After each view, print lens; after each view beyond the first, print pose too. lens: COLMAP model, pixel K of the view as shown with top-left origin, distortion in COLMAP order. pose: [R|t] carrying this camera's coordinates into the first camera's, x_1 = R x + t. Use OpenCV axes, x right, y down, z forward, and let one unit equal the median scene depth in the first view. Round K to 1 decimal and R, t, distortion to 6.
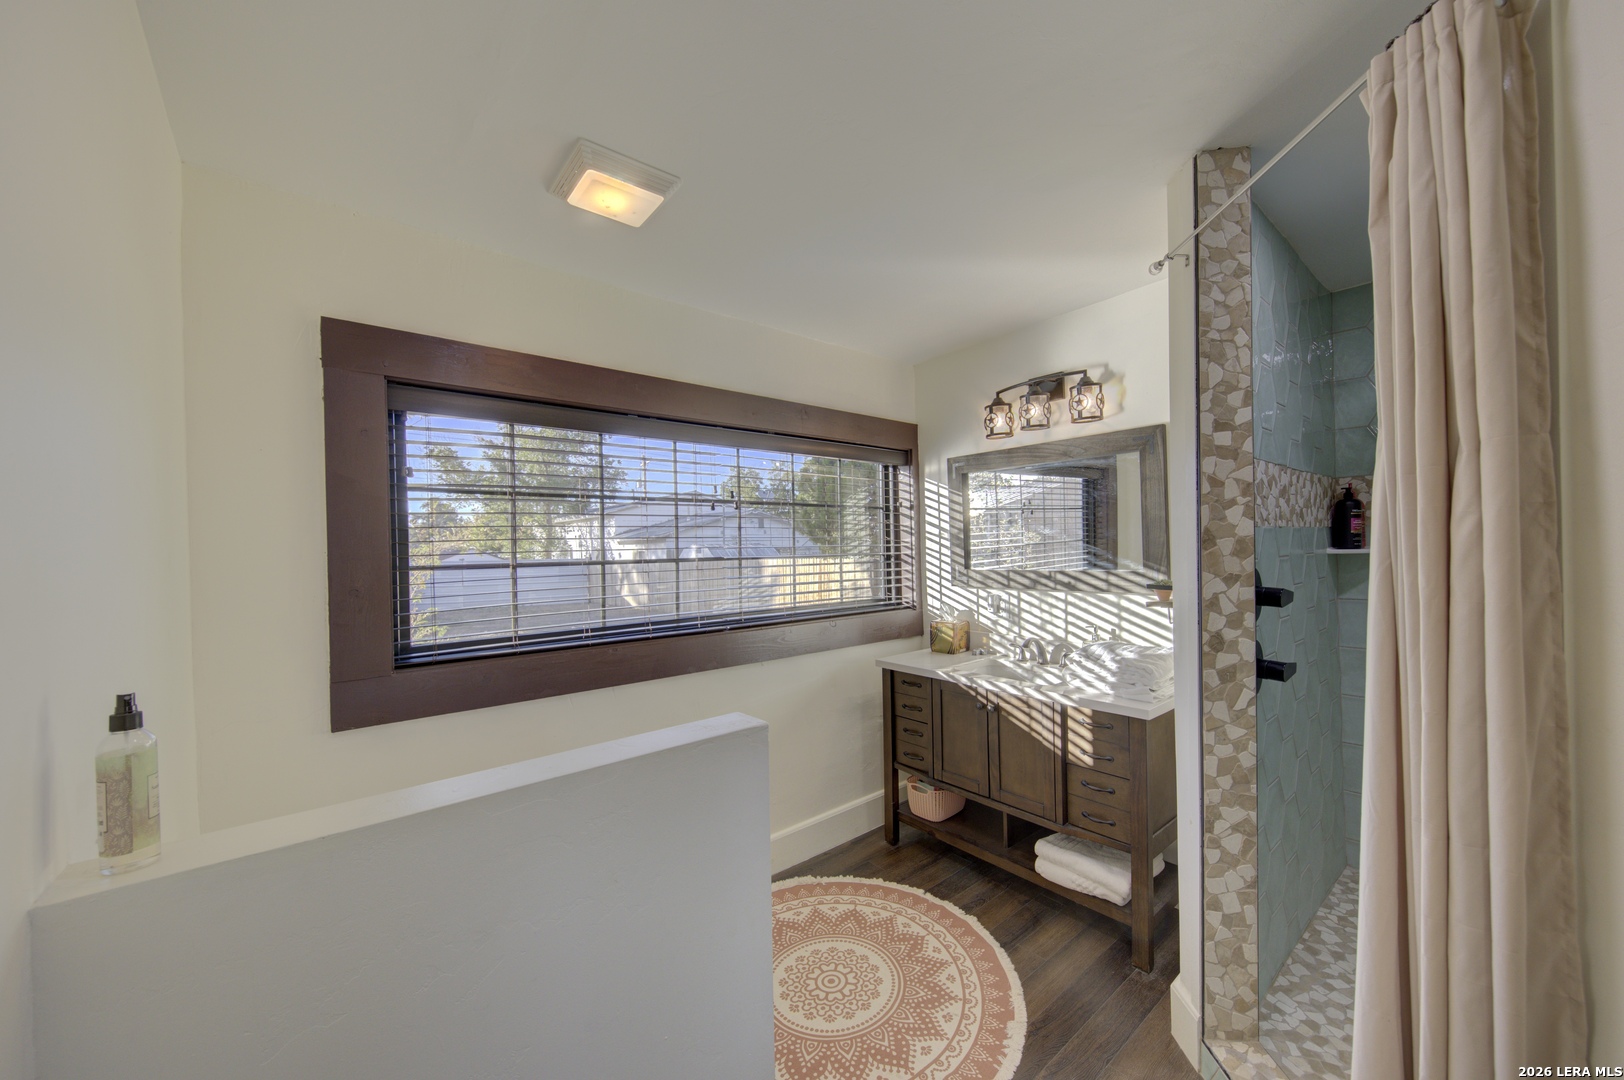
lens RADIAL K [[597.0, 0, 805.3], [0, 597.0, 544.9], [0, 0, 1]] dist [-0.000678, -0.000015]
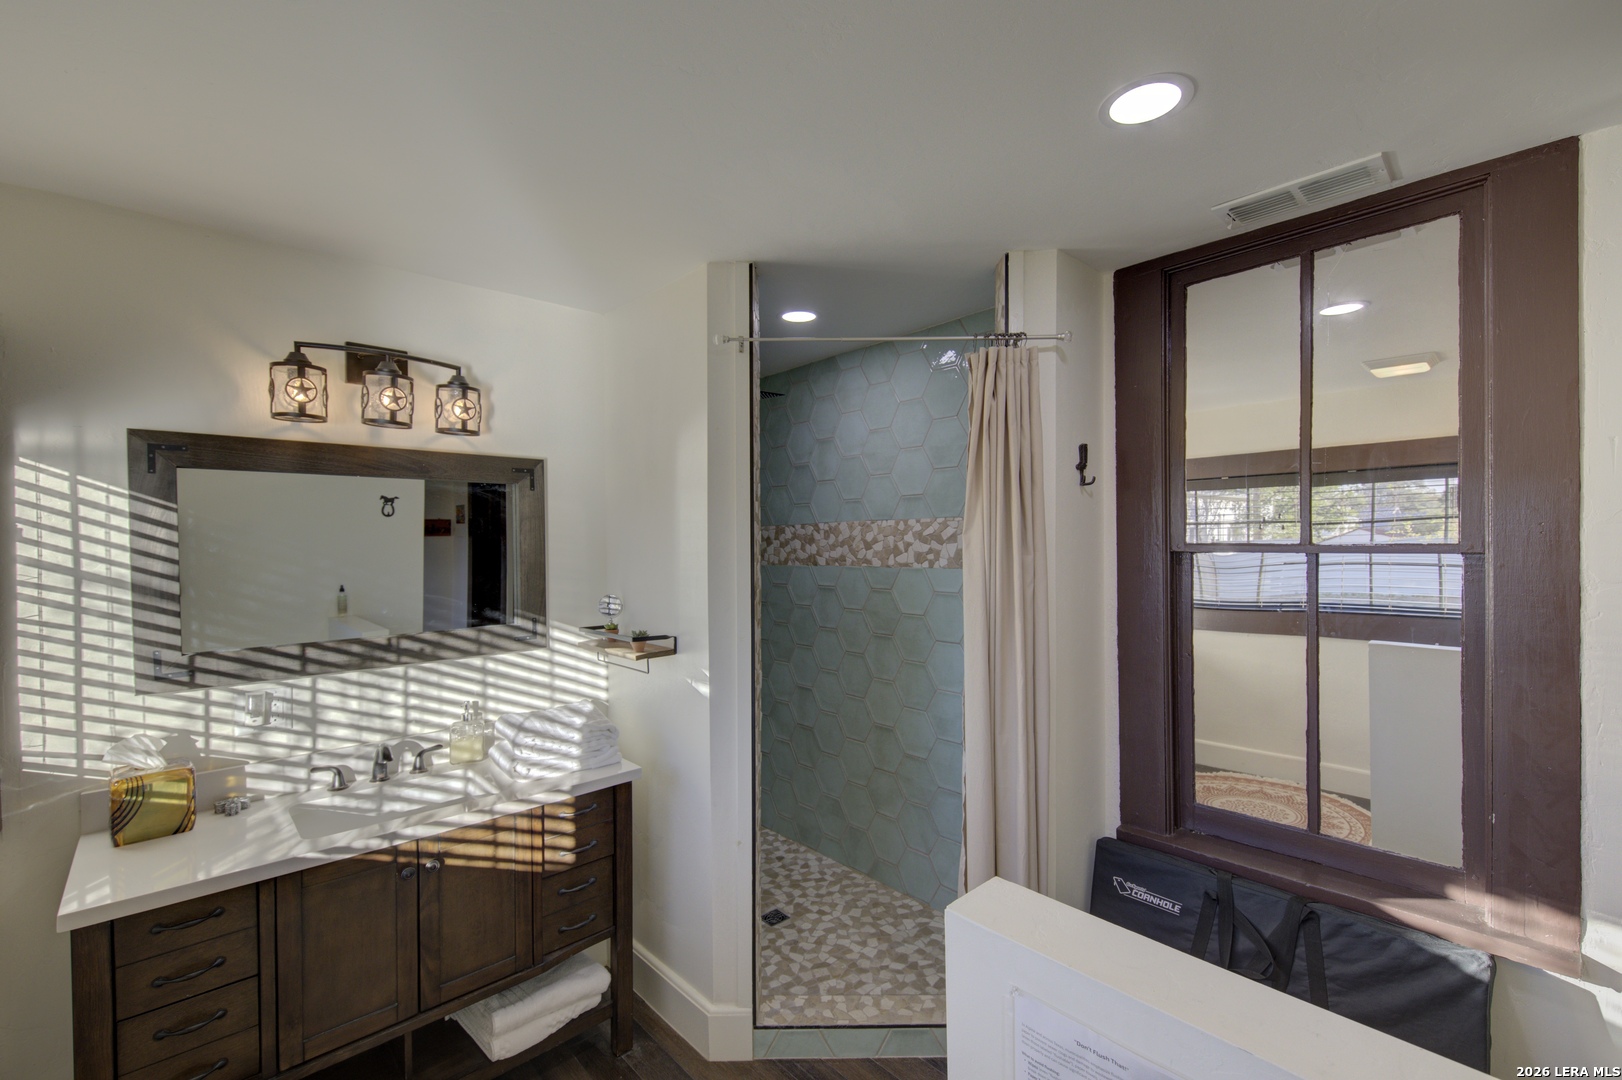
lens RADIAL K [[682.4, 0, 810.7], [0, 682.4, 540.4], [0, 0, 1]] dist [0.002384, -0.000022]
pose [[-0.076887, 0.026427, 0.996690, -0.396014], [0.009203, 0.999625, -0.025795, -0.041257], [-0.996997, 0.007189, -0.077101, 0.572570]]
